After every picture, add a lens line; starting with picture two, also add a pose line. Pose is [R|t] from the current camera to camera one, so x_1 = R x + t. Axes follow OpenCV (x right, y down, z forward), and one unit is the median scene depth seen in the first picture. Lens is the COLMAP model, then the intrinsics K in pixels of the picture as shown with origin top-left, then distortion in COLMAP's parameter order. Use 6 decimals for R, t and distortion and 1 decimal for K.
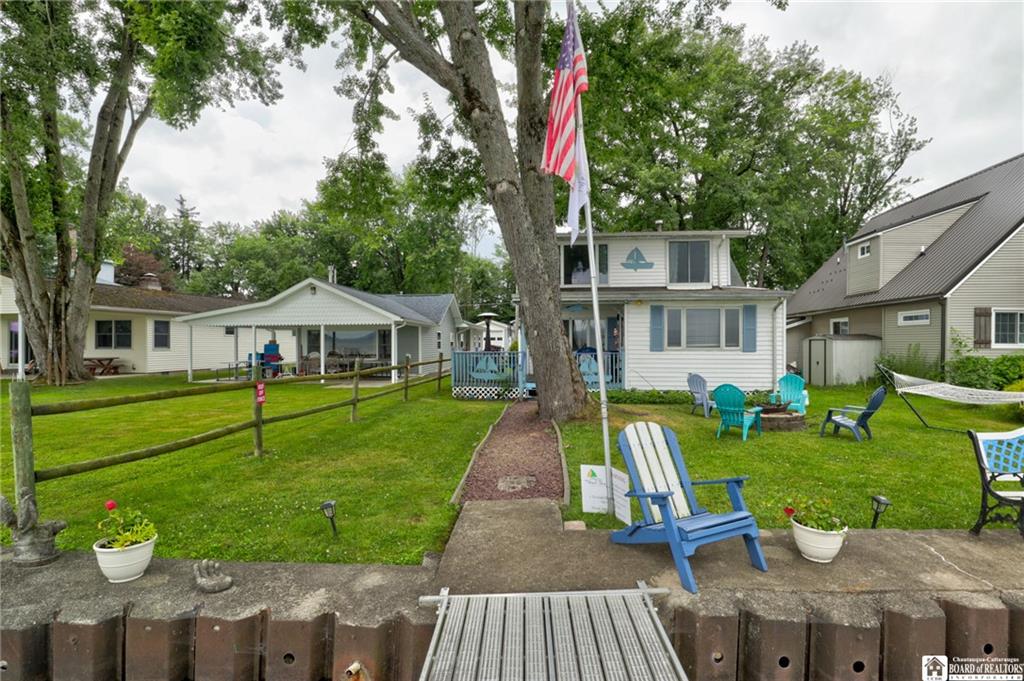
lens RADIAL K [[514.5, 0, 519.7], [0, 514.5, 340.0], [0, 0, 1]] dist [-0.044952, 0.012219]
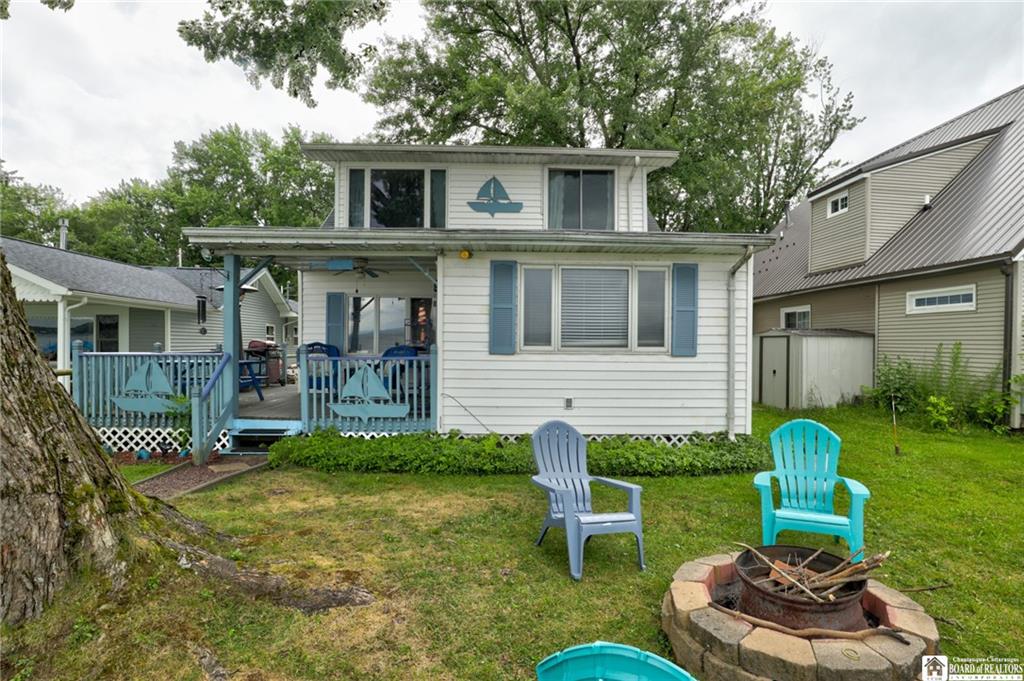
lens RADIAL K [[514.5, 0, 520.3], [0, 514.5, 340.7], [0, 0, 1]] dist [-0.044952, 0.012219]
pose [[0.988023, 0.008442, 0.154075, 0.169861], [-0.008930, 0.999957, 0.002473, 0.006135], [-0.154048, -0.003819, 0.988056, 0.418953]]
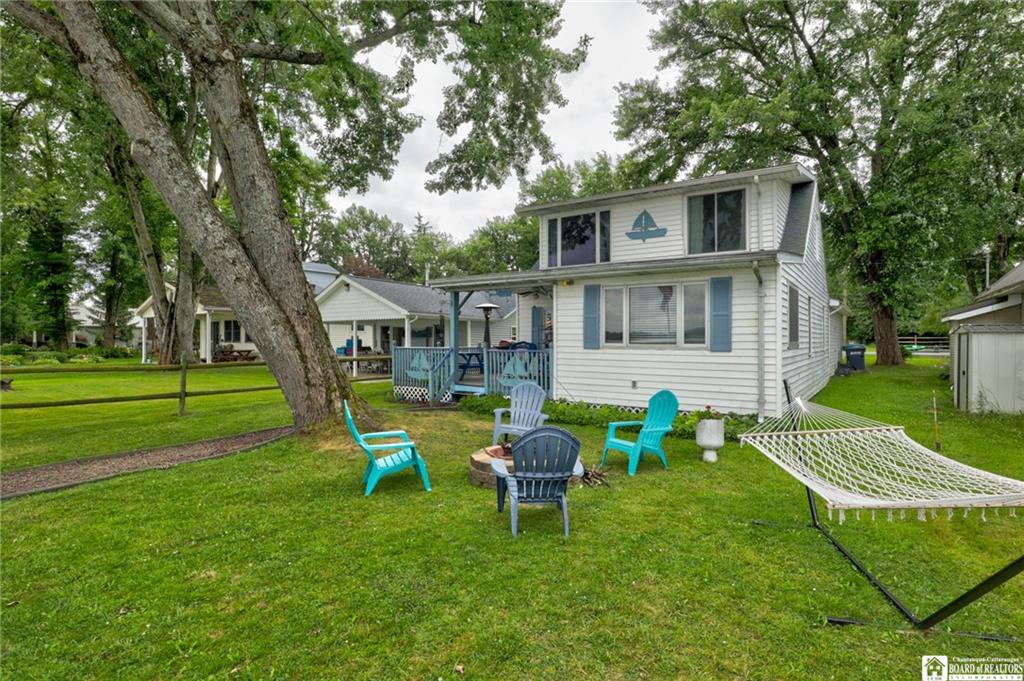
lens RADIAL K [[514.5, 0, 519.6], [0, 514.5, 339.7], [0, 0, 1]] dist [-0.044952, 0.012219]
pose [[0.885727, 0.003459, -0.464193, 0.415907], [-0.001599, 0.999989, 0.004402, 0.004935], [0.464203, -0.003157, 0.885723, 0.259878]]
